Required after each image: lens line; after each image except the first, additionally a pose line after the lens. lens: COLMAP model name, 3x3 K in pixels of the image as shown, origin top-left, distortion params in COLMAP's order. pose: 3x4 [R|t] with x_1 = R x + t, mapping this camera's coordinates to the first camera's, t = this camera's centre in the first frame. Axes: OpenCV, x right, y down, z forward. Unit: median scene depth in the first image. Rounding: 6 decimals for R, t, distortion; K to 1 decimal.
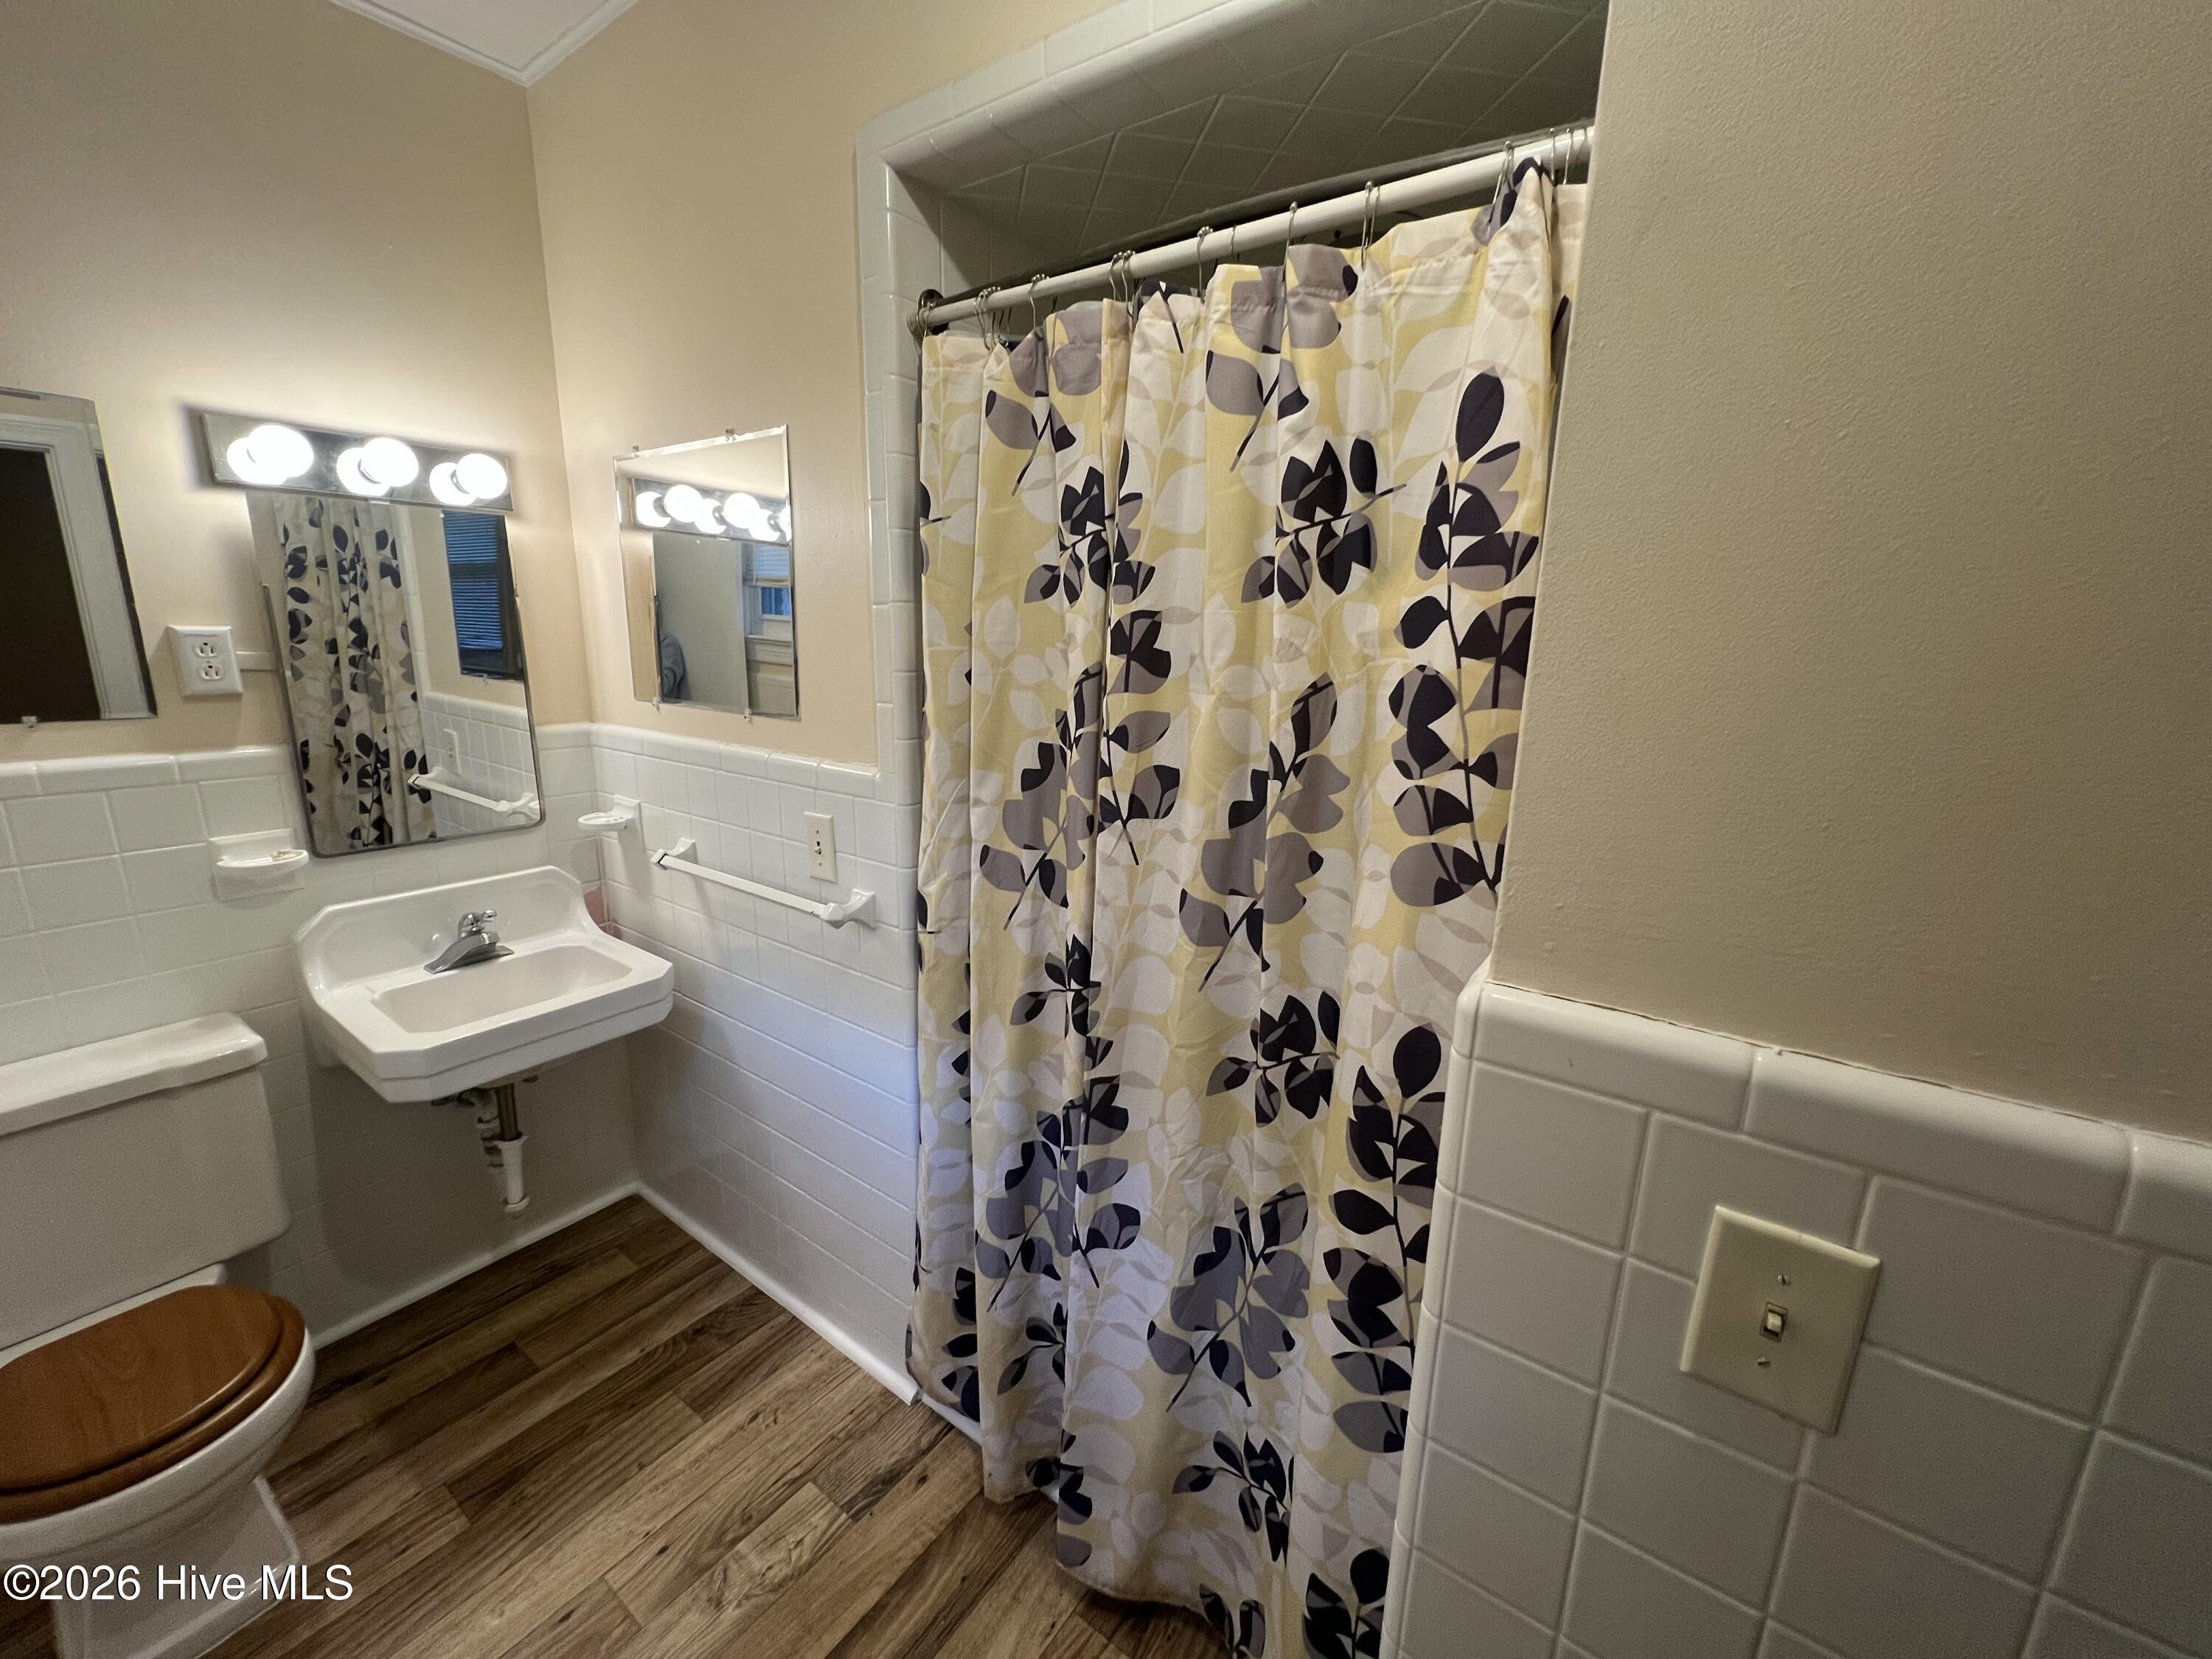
lens RADIAL K [[887.0, 0, 1105.6], [0, 887.0, 831.1], [0, 0, 1]] dist [-0.000361, -0.000132]
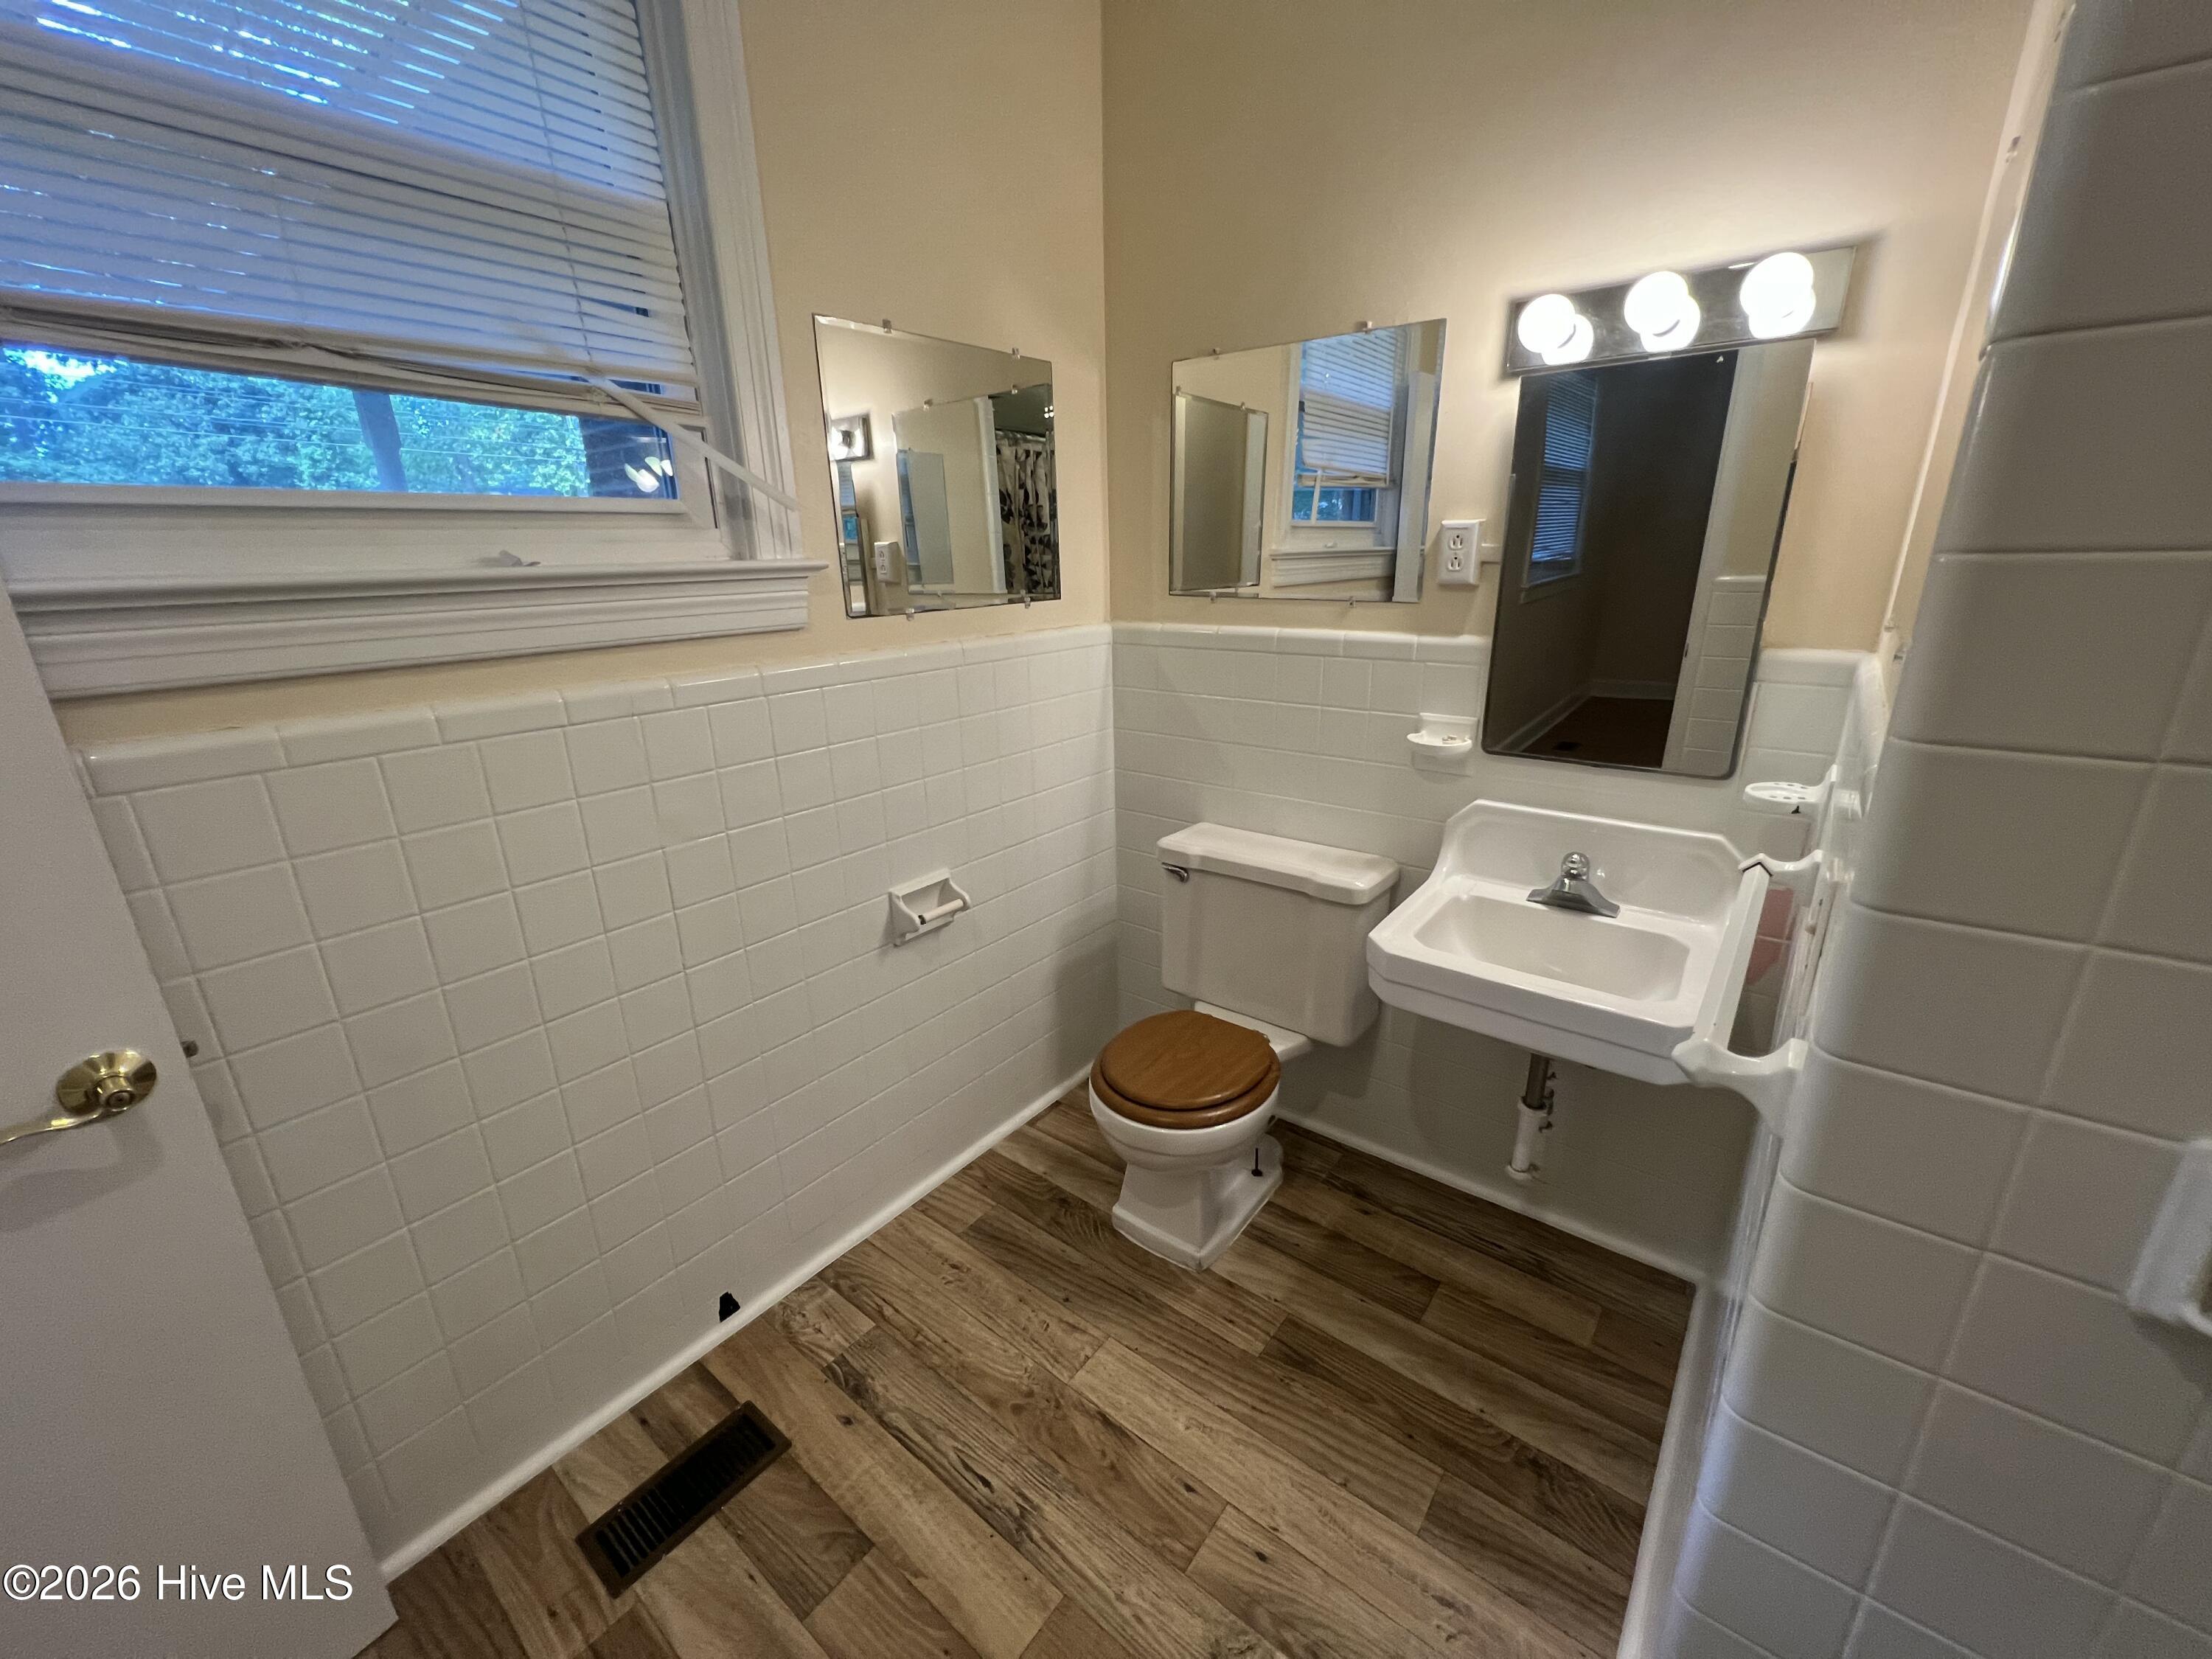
lens RADIAL K [[888.9, 0, 1110.2], [0, 888.9, 826.7], [0, 0, 1]] dist [-0.002501, 0.000194]
pose [[-0.039581, 0.284218, -0.957942, 0.137105], [-0.204013, 0.936200, 0.286197, -0.094596], [0.978168, 0.206760, 0.020928, 0.580047]]
